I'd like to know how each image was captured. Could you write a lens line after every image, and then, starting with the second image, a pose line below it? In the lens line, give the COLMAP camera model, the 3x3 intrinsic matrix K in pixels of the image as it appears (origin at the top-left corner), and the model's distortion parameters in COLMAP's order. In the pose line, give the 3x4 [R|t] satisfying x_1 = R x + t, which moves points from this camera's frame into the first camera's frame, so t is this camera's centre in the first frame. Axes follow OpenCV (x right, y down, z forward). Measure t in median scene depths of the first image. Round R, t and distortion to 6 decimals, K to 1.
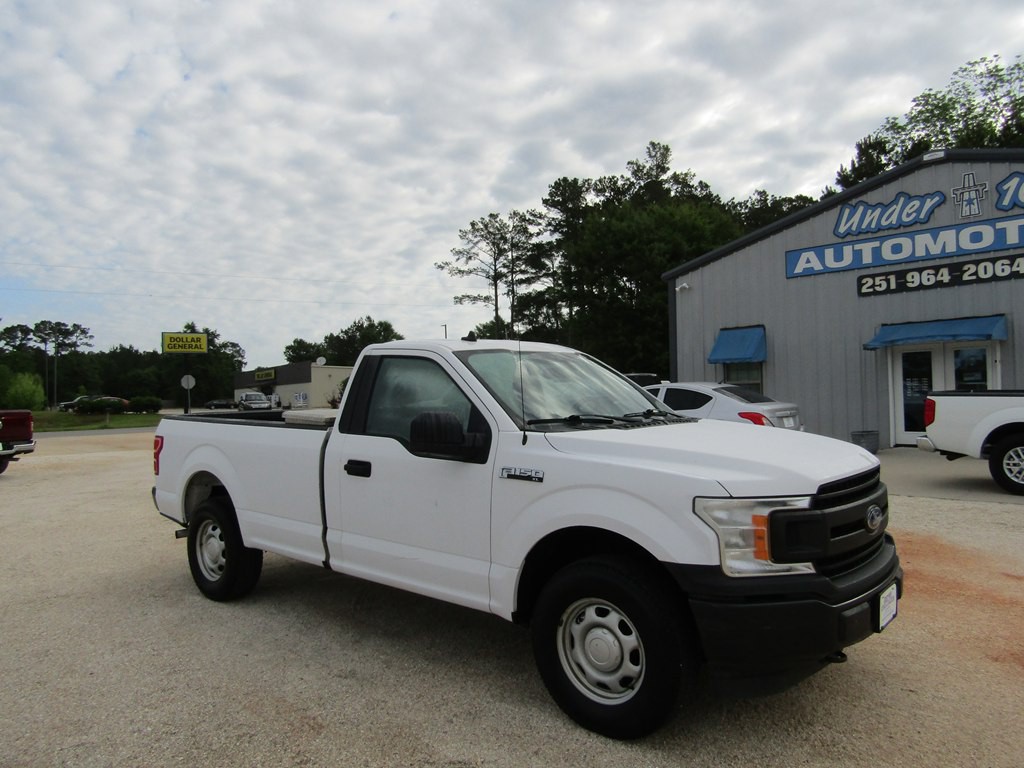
lens RADIAL K [[722.8, 0, 515.6], [0, 722.8, 389.4], [0, 0, 1]] dist [-0.012051, 0.001873]
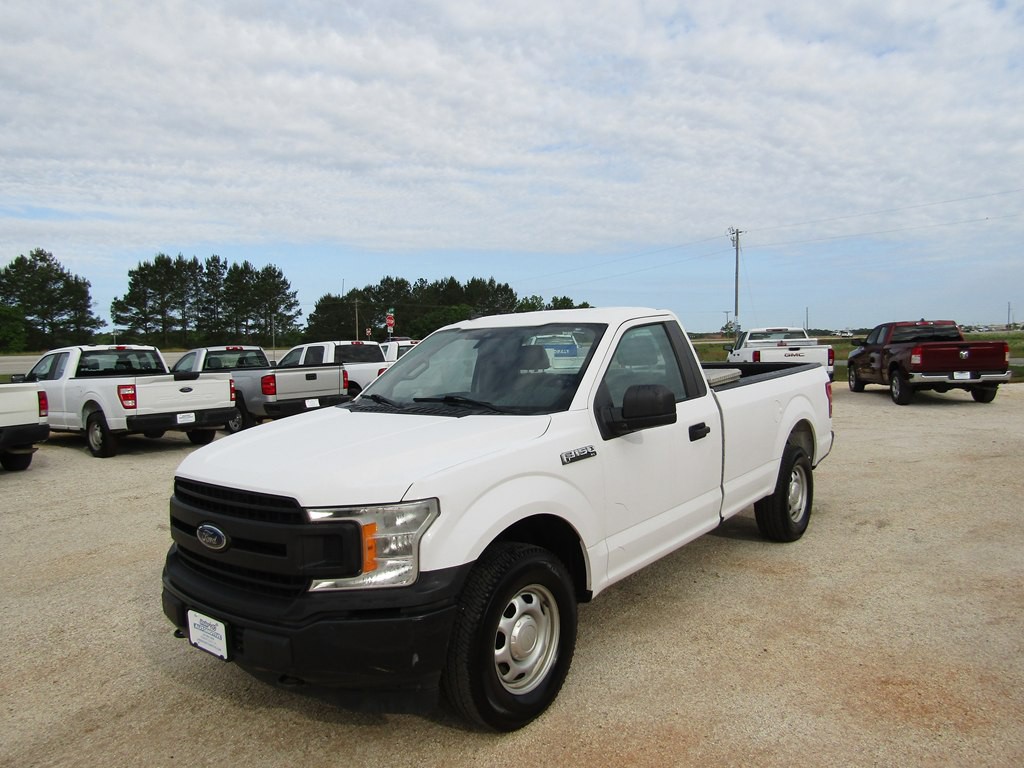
lens RADIAL K [[722.8, 0, 511.0], [0, 722.8, 391.4], [0, 0, 1]] dist [-0.012051, 0.001873]
pose [[0.012470, 0.081363, -0.996606, 0.285715], [0.043885, 0.995679, 0.081837, -0.011445], [0.998959, -0.044757, 0.008846, 0.283206]]
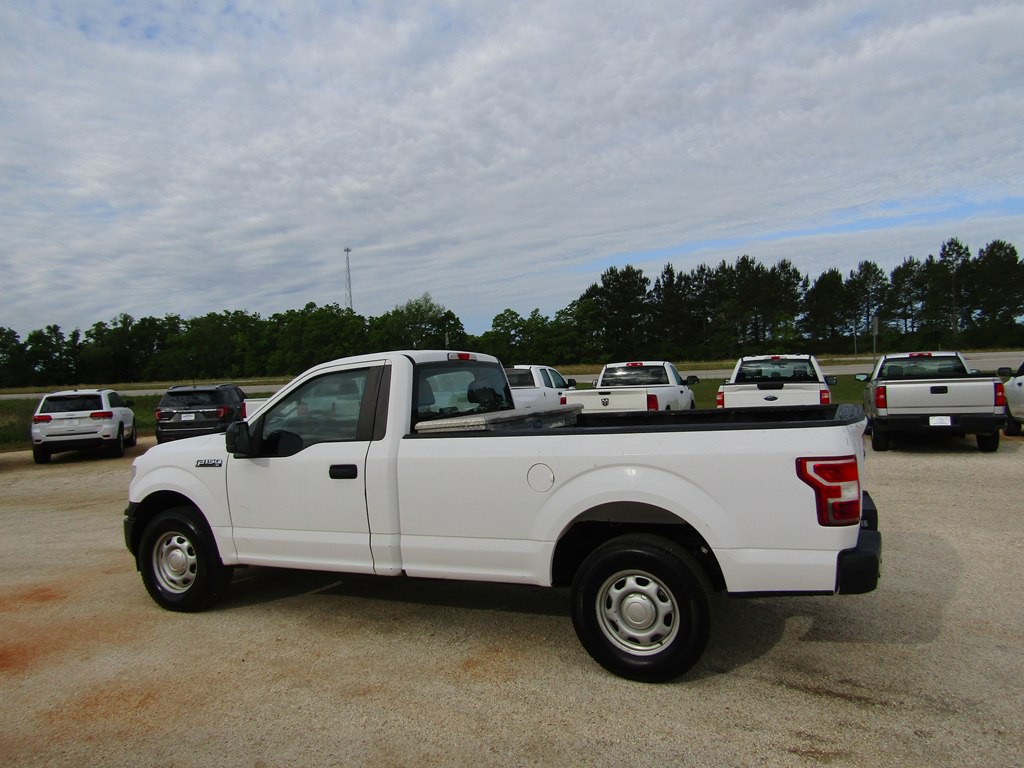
lens RADIAL K [[722.8, 0, 516.7], [0, 722.8, 385.7], [0, 0, 1]] dist [-0.012051, 0.001873]
pose [[-0.963363, 0.058398, -0.261764, 0.030096], [0.058378, 0.998264, 0.007860, -0.004219], [0.261769, -0.007710, -0.965100, 0.647358]]
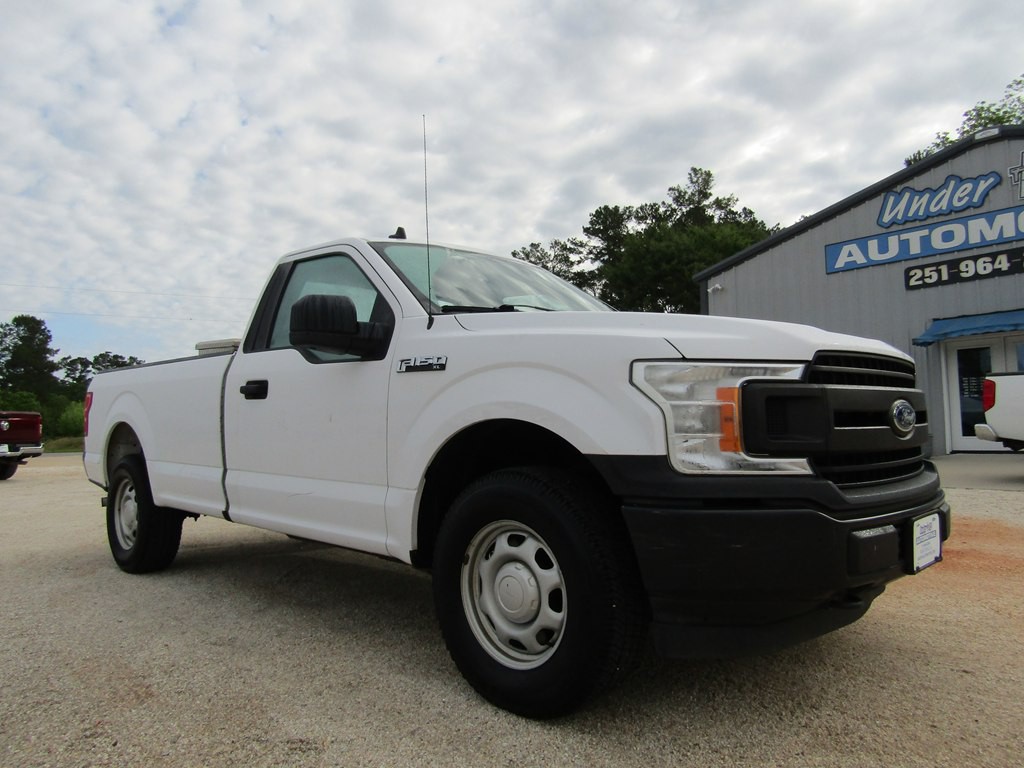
lens RADIAL K [[722.8, 0, 514.6], [0, 722.8, 387.5], [0, 0, 1]] dist [-0.012051, 0.001873]
pose [[0.997952, -0.001761, -0.063950, 0.033296], [-0.001394, 0.998785, -0.049269, 0.038644], [0.063959, 0.049257, 0.996736, 0.054956]]
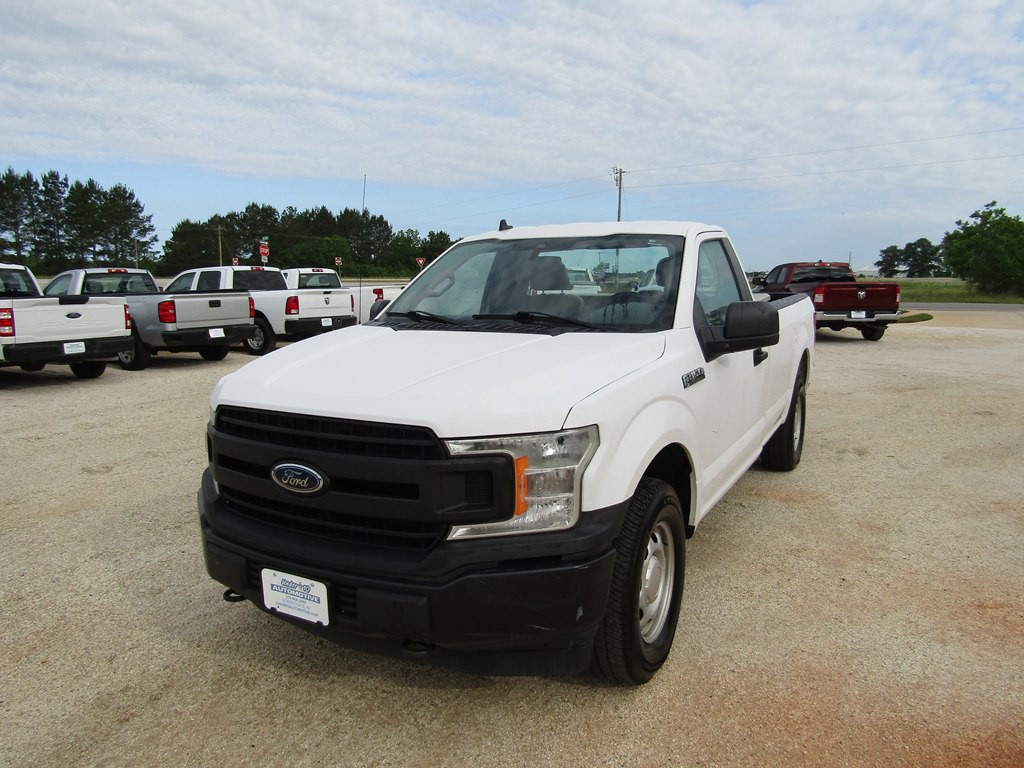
lens RADIAL K [[722.8, 0, 512.1], [0, 722.8, 391.2], [0, 0, 1]] dist [-0.012051, 0.001873]
pose [[0.185967, 0.166244, -0.968390, 0.252064], [0.016736, 0.984904, 0.172293, -0.004794], [0.982414, -0.048248, 0.180377, 0.223741]]
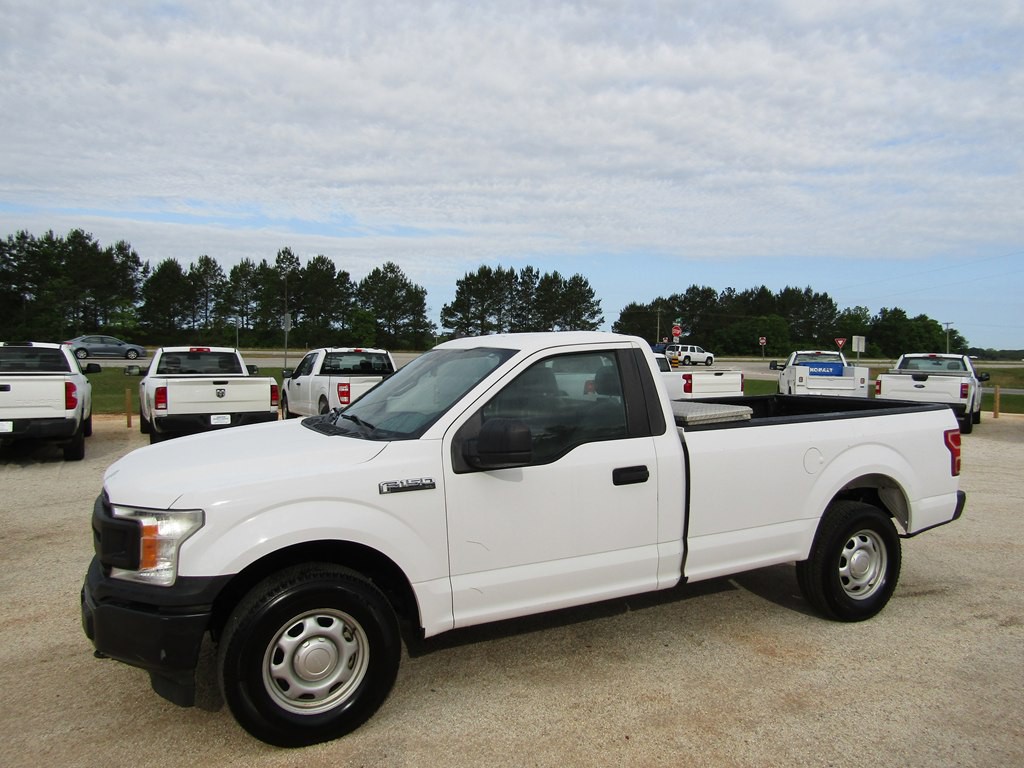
lens RADIAL K [[722.8, 0, 512.4], [0, 722.8, 388.0], [0, 0, 1]] dist [-0.012051, 0.001873]
pose [[-0.397829, 0.053646, -0.915890, 0.252519], [0.009952, 0.998483, 0.054161, -0.013479], [0.917406, 0.012432, -0.397759, 0.411386]]
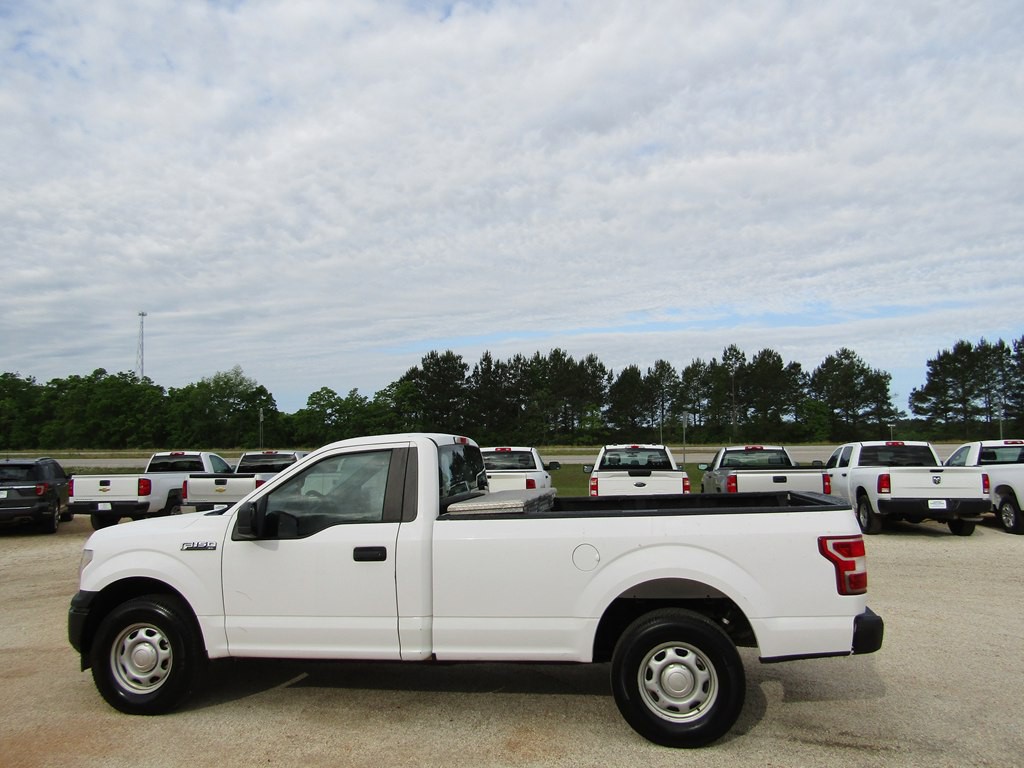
lens RADIAL K [[722.8, 0, 515.2], [0, 722.8, 386.2], [0, 0, 1]] dist [-0.012051, 0.001873]
pose [[-0.863394, -0.018468, -0.504192, 0.118043], [0.033048, 0.995113, -0.093043, -0.009244], [0.503446, -0.096996, -0.858565, 0.631440]]
